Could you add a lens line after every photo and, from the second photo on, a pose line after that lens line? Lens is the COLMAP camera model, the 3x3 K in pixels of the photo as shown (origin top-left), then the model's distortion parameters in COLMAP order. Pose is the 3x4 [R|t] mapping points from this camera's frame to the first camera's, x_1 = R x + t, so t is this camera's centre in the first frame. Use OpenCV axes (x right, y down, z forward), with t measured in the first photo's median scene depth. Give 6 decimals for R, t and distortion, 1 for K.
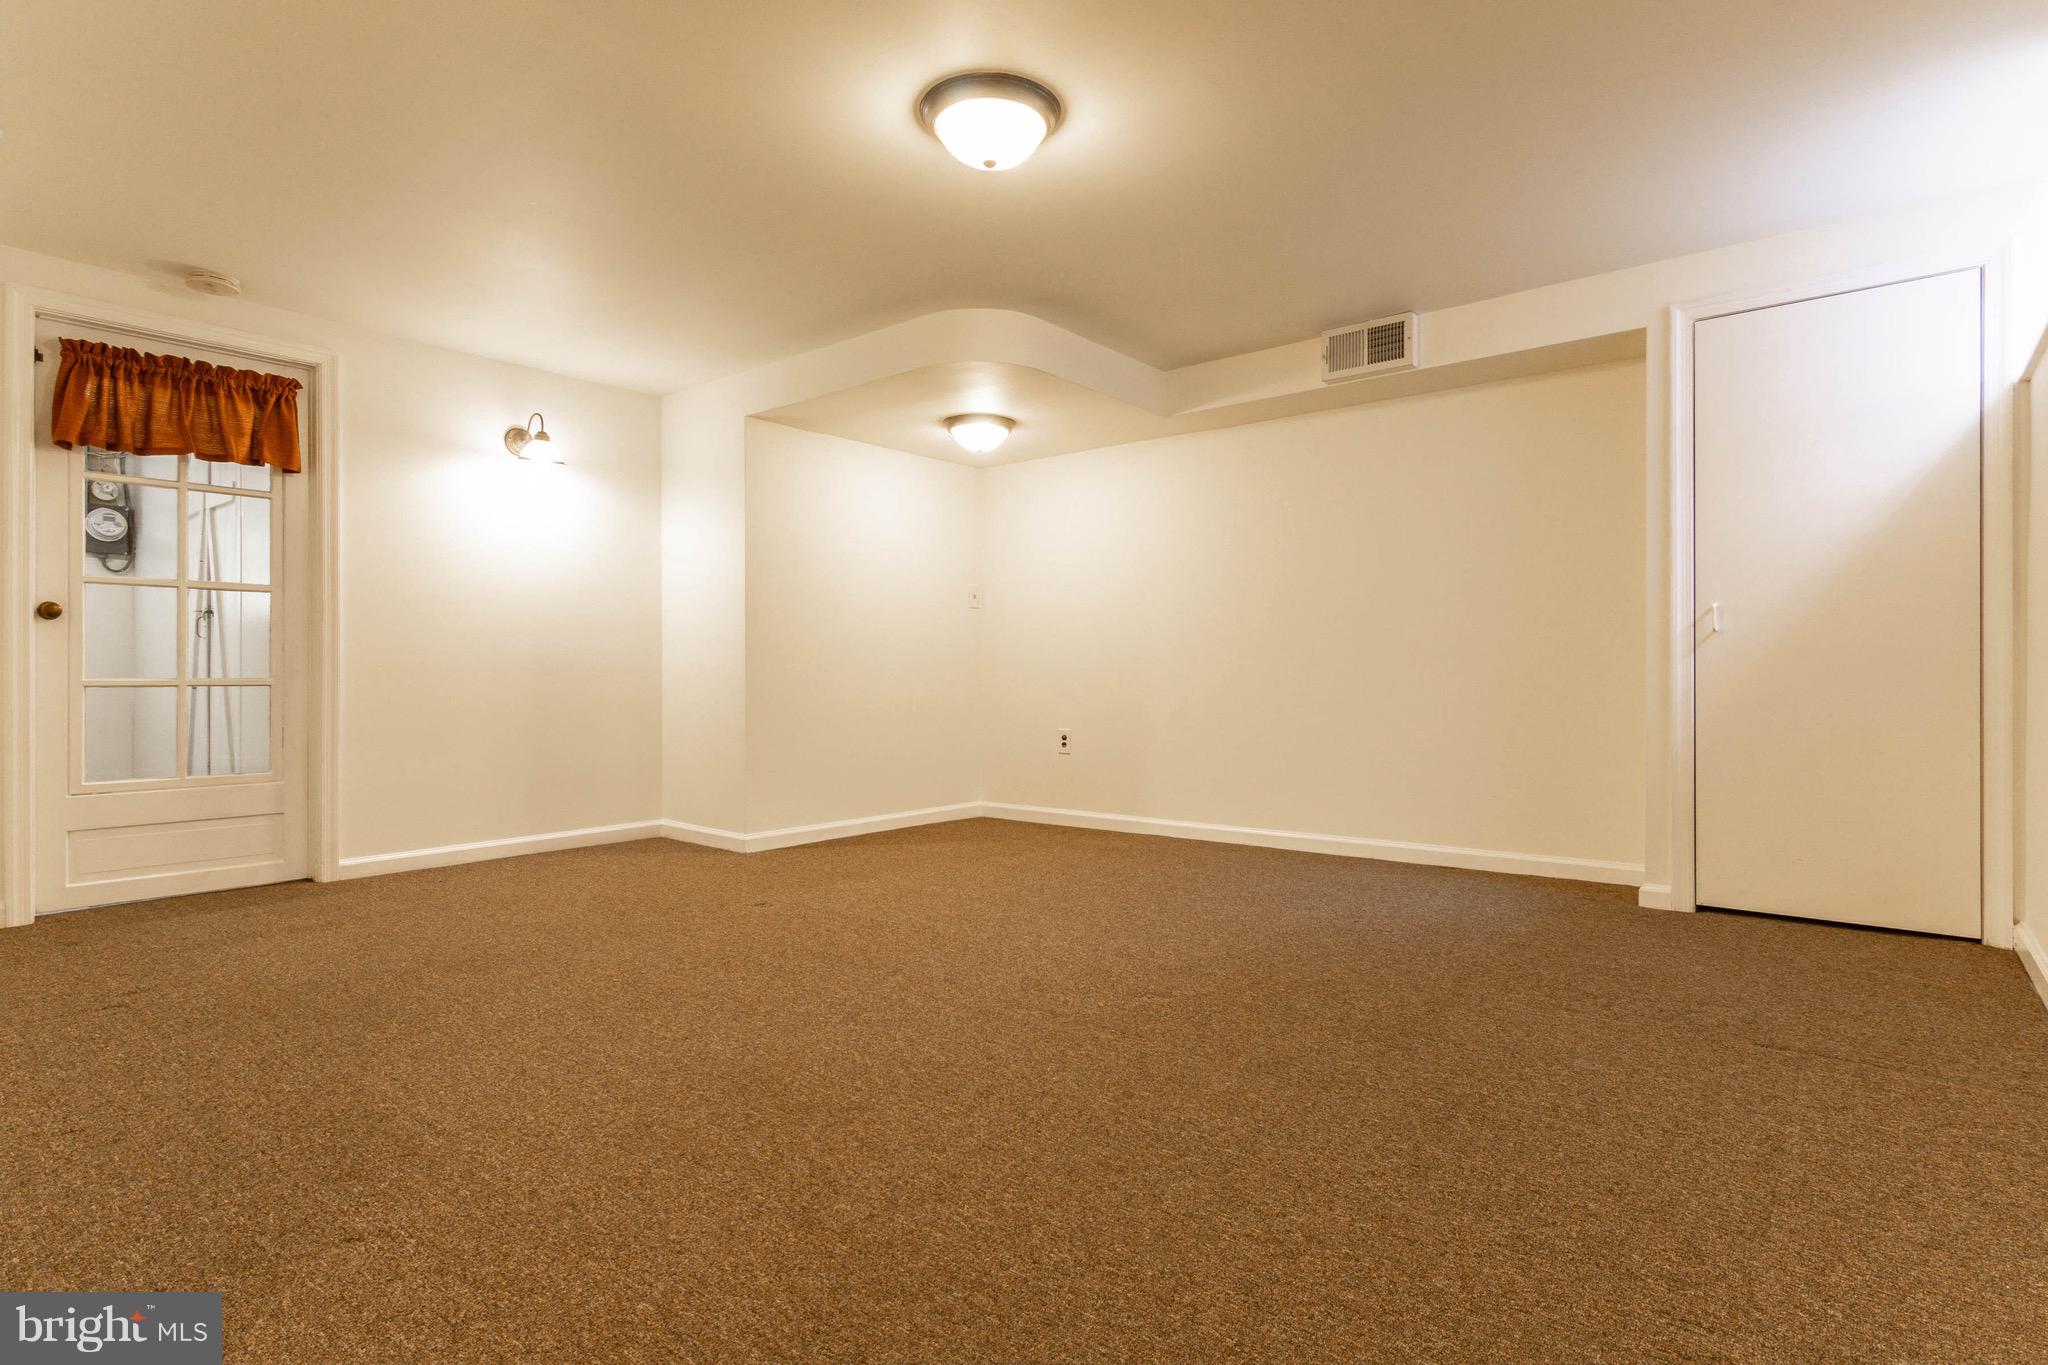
lens RADIAL K [[1029.5, 0, 1013.2], [0, 1029.5, 677.3], [0, 0, 1]] dist [-0.001431, 0.002405]
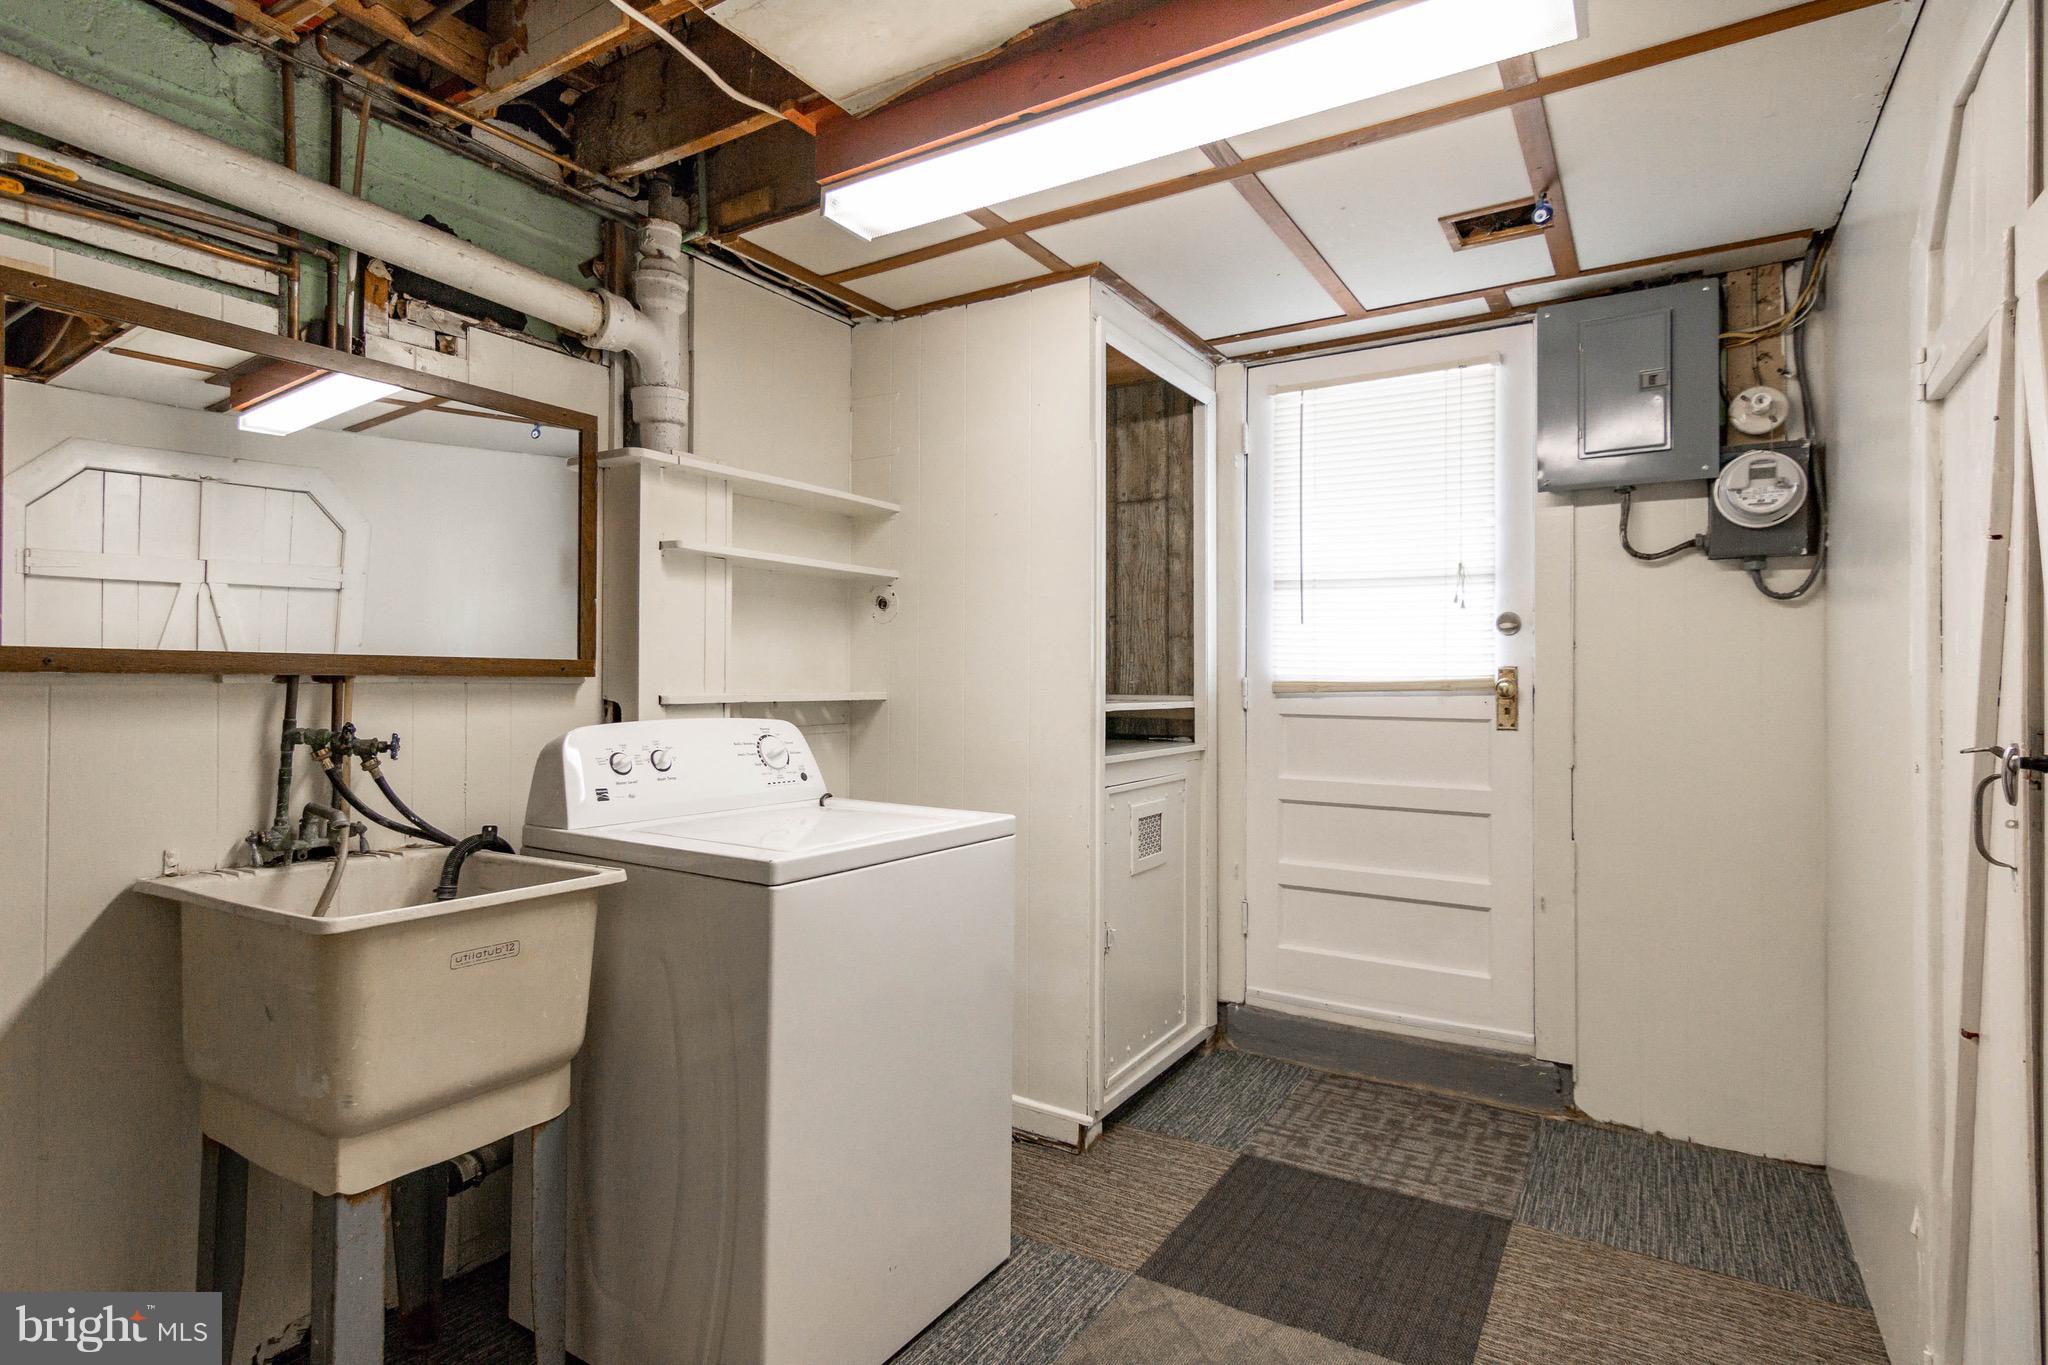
lens RADIAL K [[1029.5, 0, 1022.5], [0, 1029.5, 679.6], [0, 0, 1]] dist [-0.001431, 0.002405]
pose [[0.139176, -0.006427, -0.990247, -0.503204], [-0.007558, 0.999943, -0.007552, -0.064408], [0.990239, 0.008535, 0.139120, 0.640185]]
